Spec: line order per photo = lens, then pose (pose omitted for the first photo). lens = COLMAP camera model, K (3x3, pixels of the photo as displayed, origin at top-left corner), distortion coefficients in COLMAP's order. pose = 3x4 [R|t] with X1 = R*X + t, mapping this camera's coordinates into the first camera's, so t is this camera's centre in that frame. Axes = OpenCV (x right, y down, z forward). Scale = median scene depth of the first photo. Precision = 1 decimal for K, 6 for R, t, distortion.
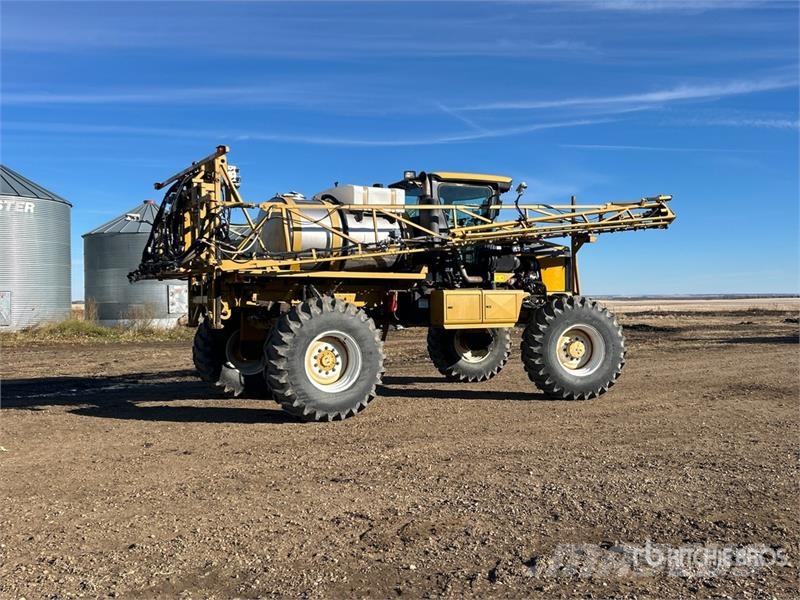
lens RADIAL K [[806.2, 0, 396.8], [0, 806.2, 299.3], [0, 0, 1]] dist [0.152408, -0.403583]
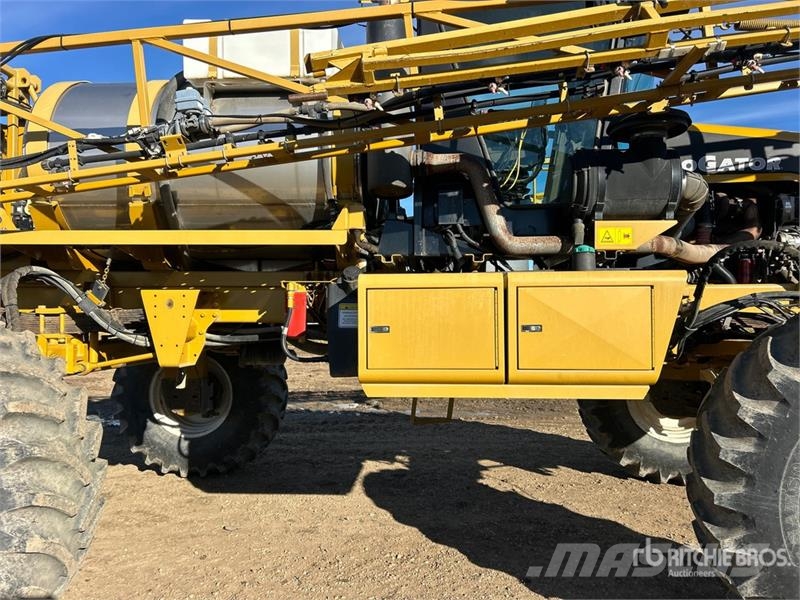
lens RADIAL K [[601.0, 0, 401.1], [0, 601.0, 304.7], [0, 0, 1]] dist [0.052463, -0.051628]
pose [[0.841529, -0.004166, -0.540195, 0.186284], [-0.000140, 0.999969, -0.007930, 0.002453], [0.540211, 0.006749, 0.841502, 0.762826]]
